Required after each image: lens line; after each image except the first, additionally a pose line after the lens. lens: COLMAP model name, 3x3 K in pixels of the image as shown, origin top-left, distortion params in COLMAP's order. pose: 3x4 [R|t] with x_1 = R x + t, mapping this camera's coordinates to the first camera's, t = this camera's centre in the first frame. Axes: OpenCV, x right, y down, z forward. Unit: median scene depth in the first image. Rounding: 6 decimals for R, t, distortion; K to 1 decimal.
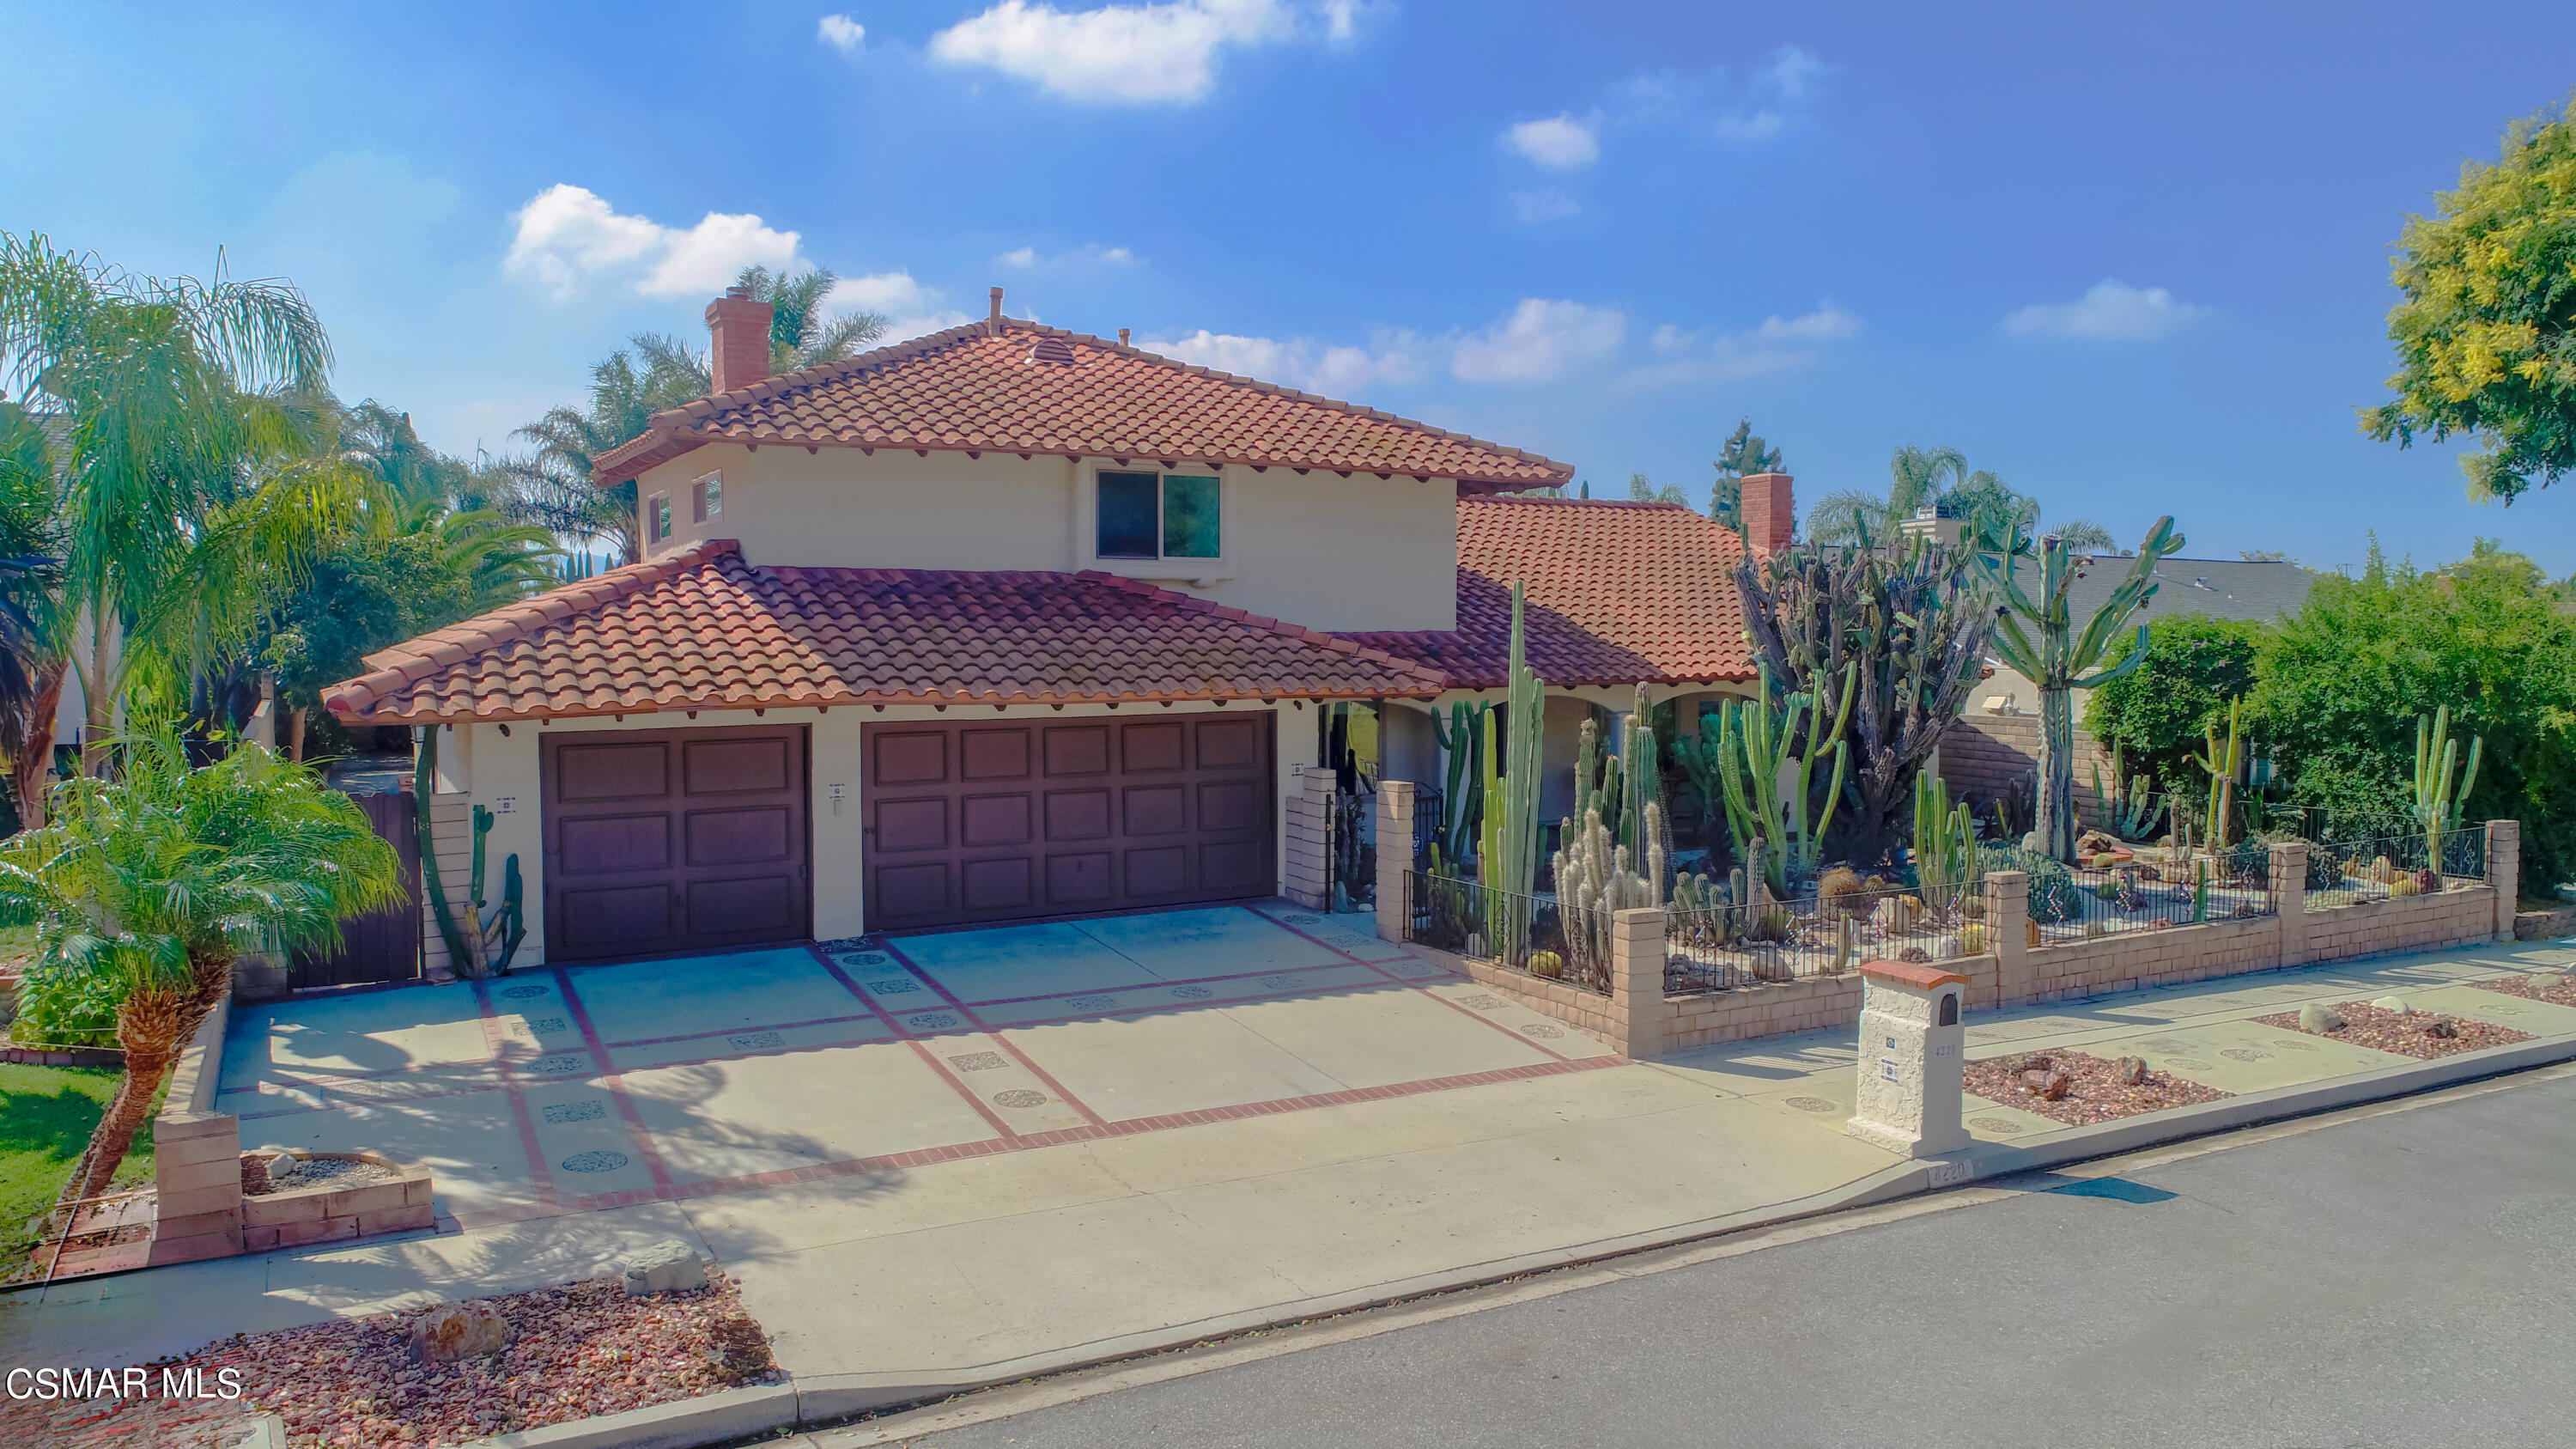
lens RADIAL K [[1730.4, 0, 1287.9], [0, 1730.4, 719.4], [0, 0, 1]] dist [-0.001914, -0.001814]
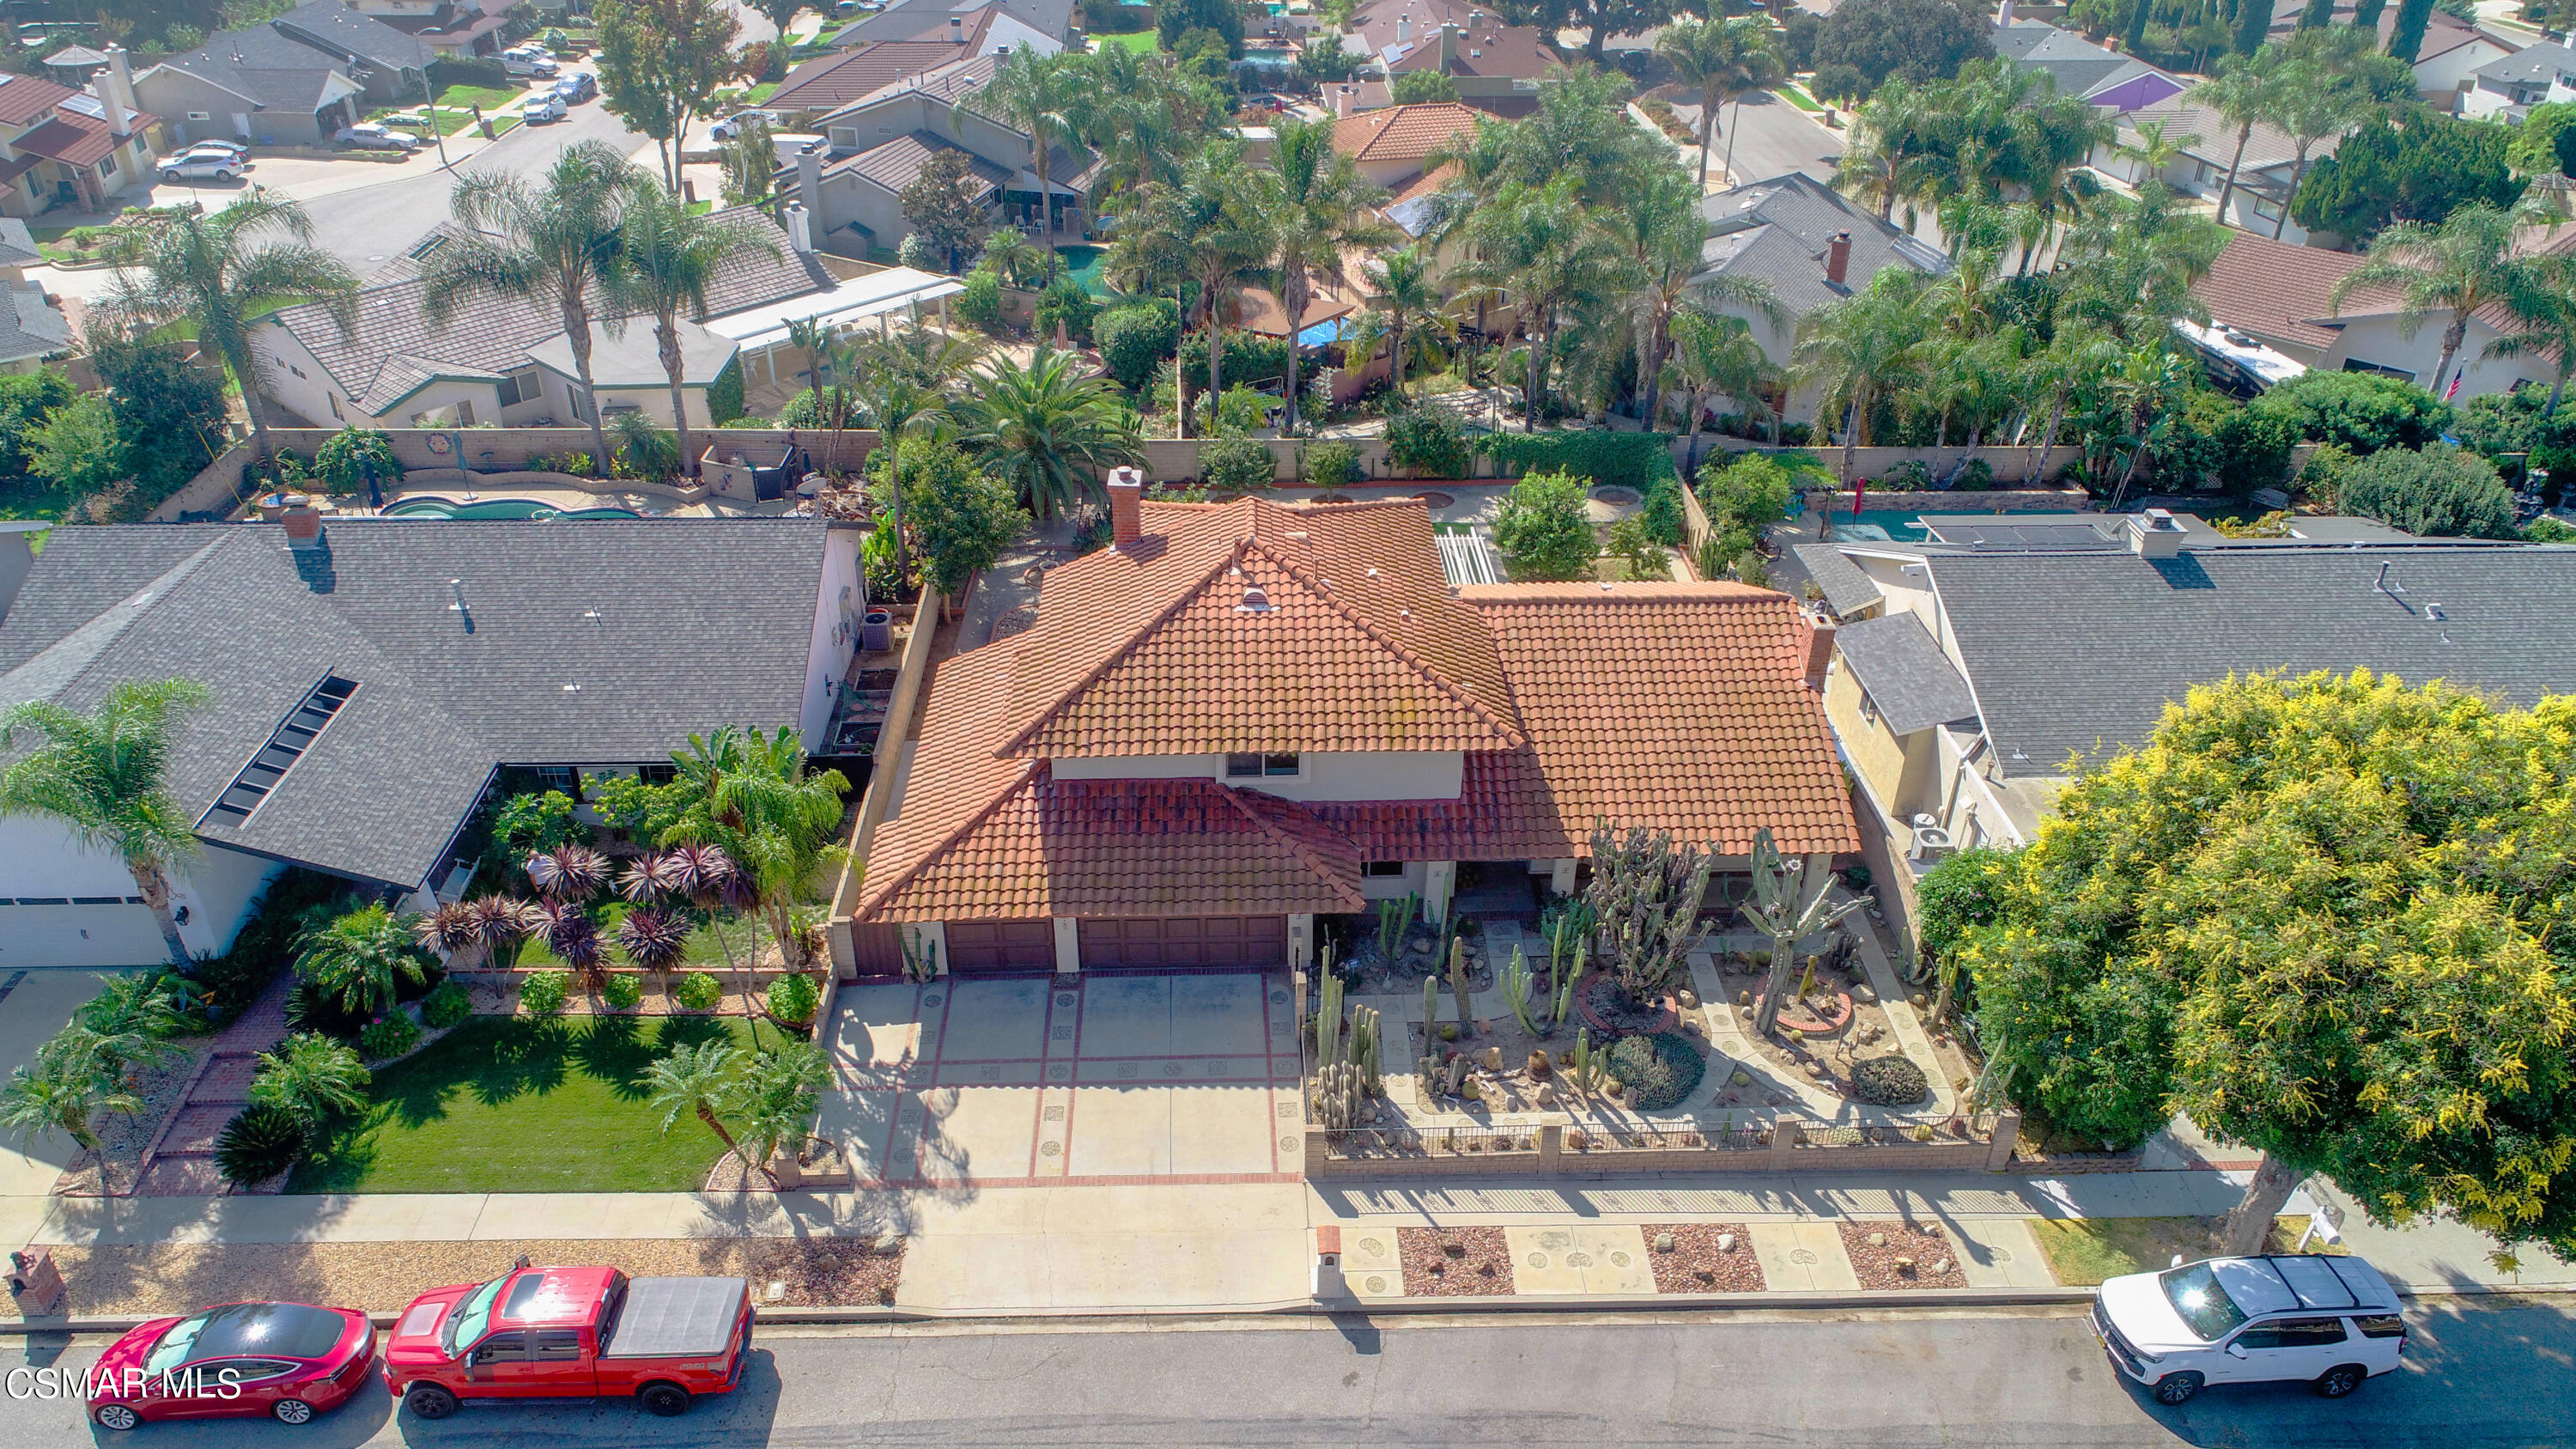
lens RADIAL K [[1730.4, 0, 1289.7], [0, 1730.4, 718.9], [0, 0, 1]] dist [-0.001914, -0.001814]
pose [[0.890921, 0.244847, -0.382504, 0.772732], [-0.036702, 0.878288, 0.476721, -1.231584], [0.452672, -0.410682, 0.791472, -0.522966]]
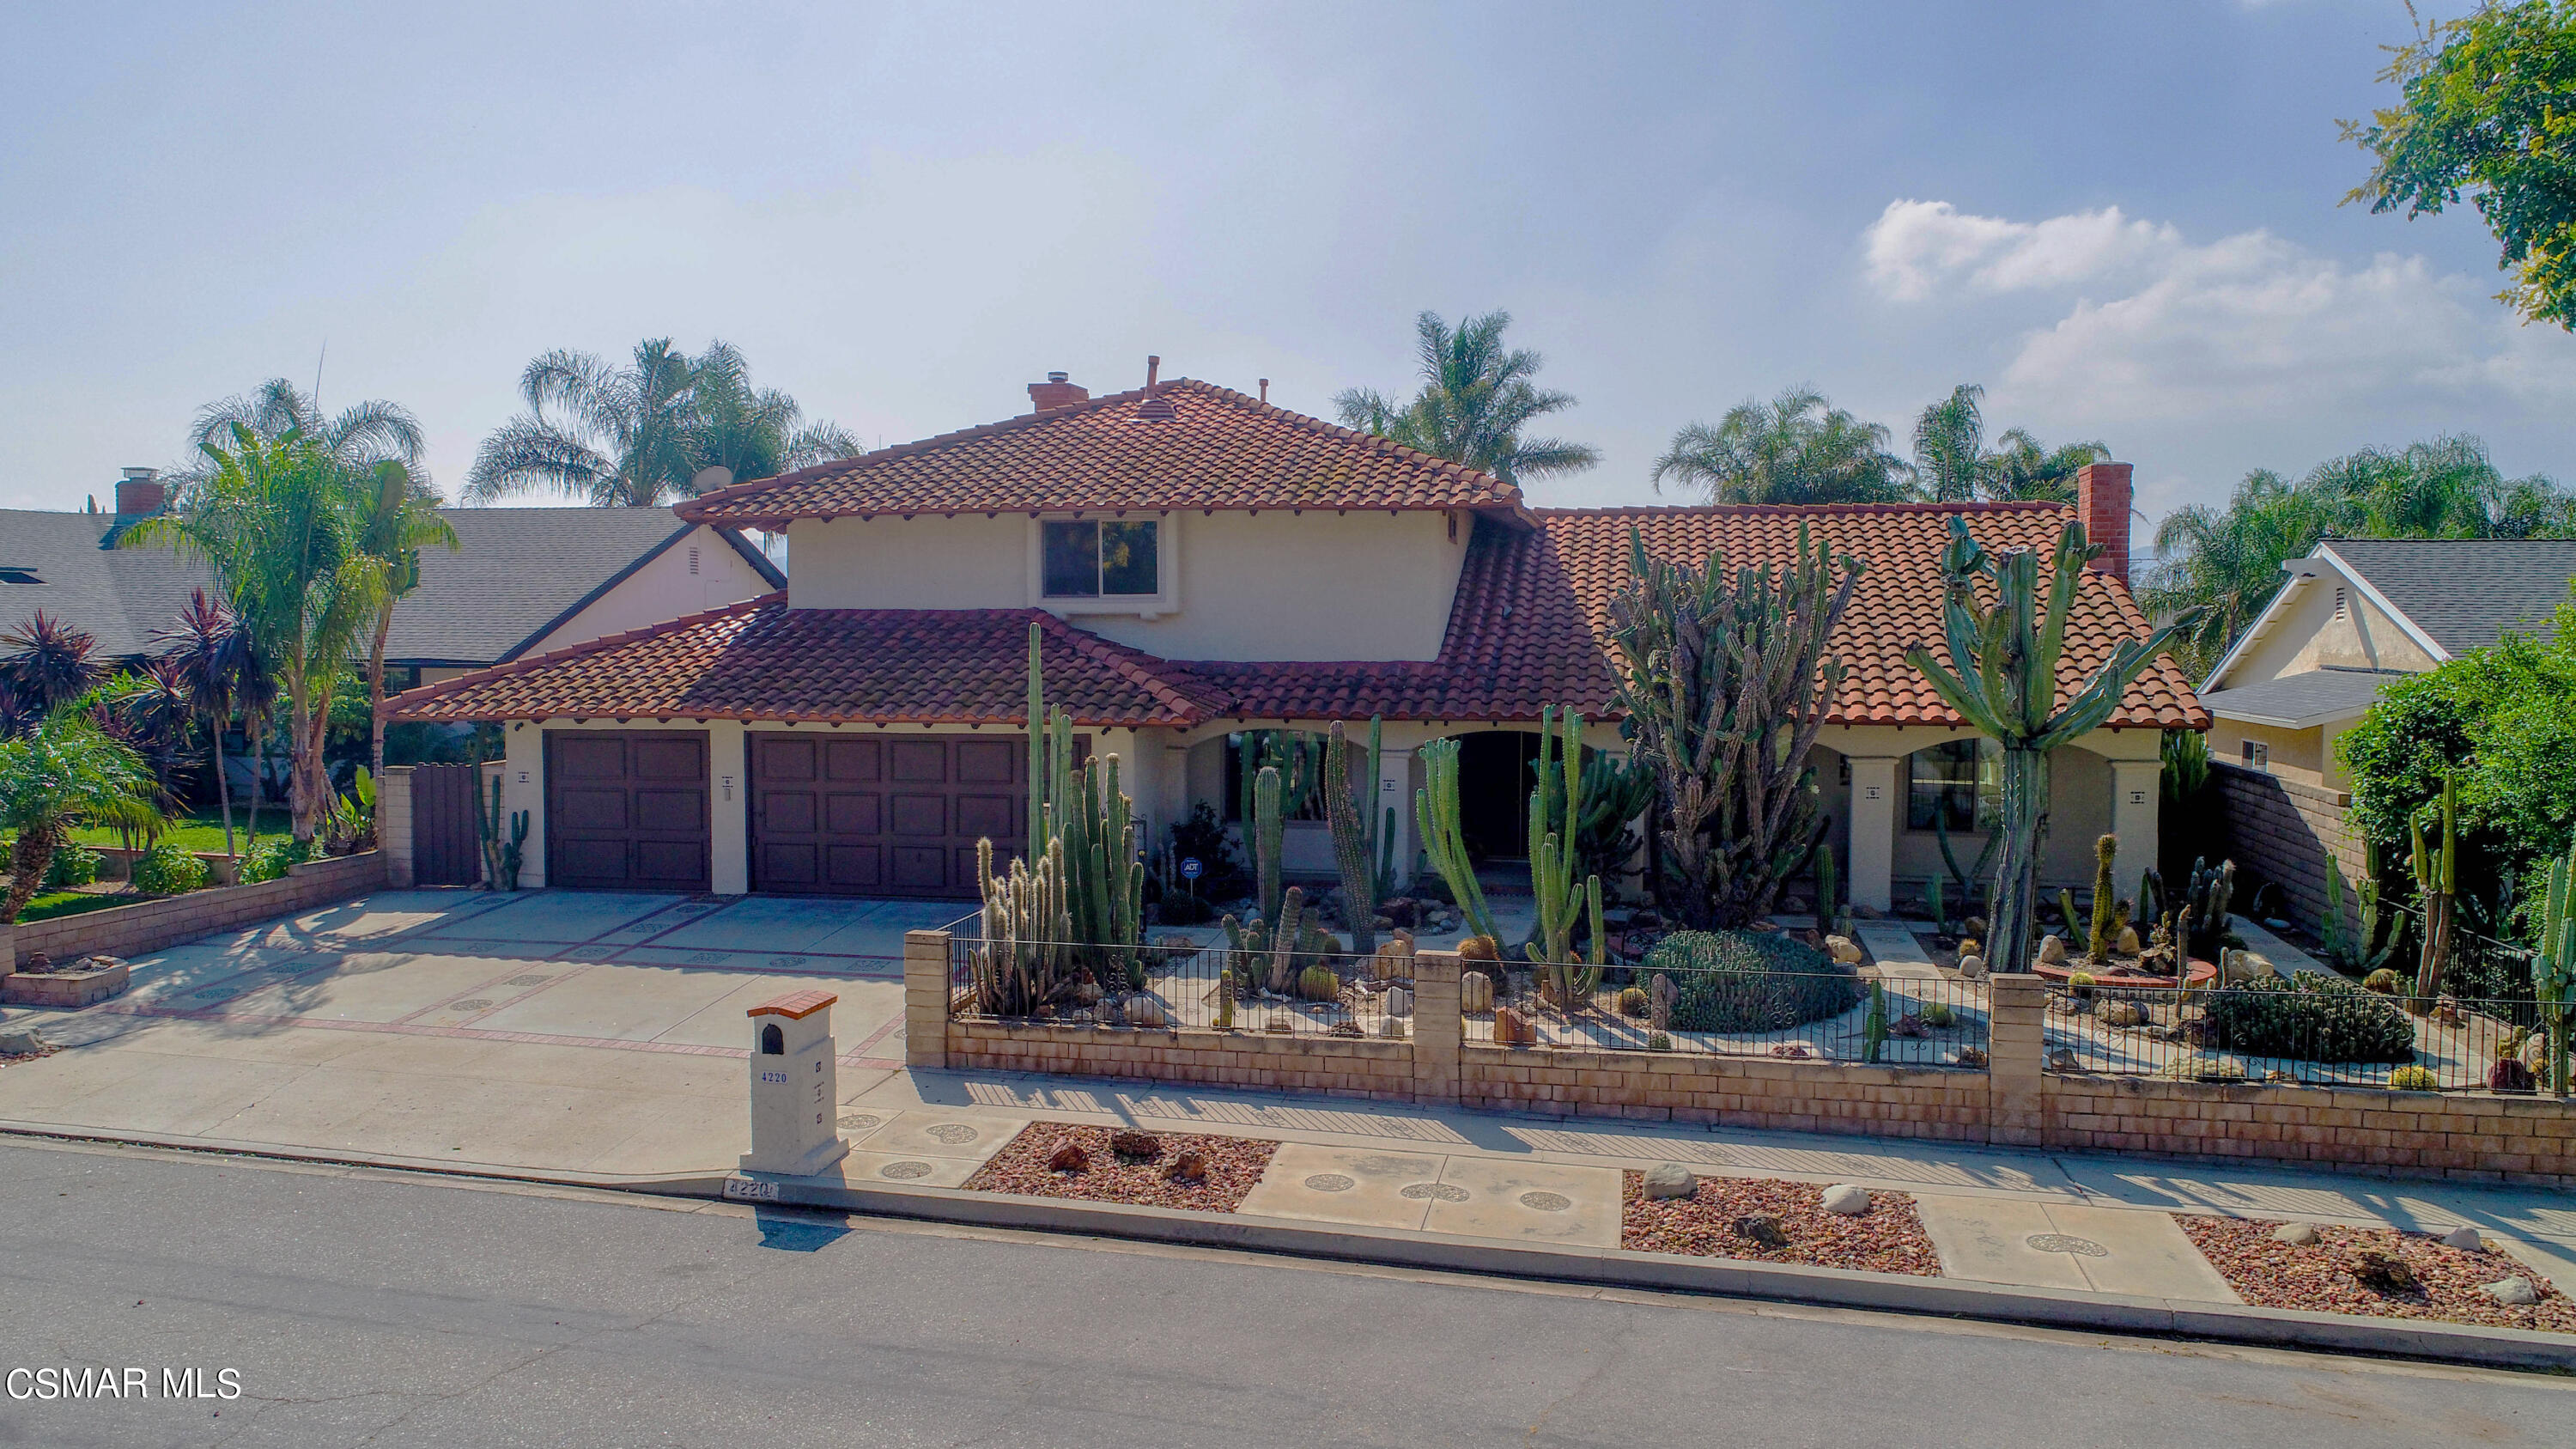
lens RADIAL K [[1730.4, 0, 1285.7], [0, 1730.4, 709.6], [0, 0, 1]] dist [-0.001914, -0.001814]
pose [[0.752768, 0.031328, -0.657540, 0.901819], [-0.034937, 0.999360, 0.007616, -0.037732], [0.657358, 0.017240, 0.753381, 0.272629]]
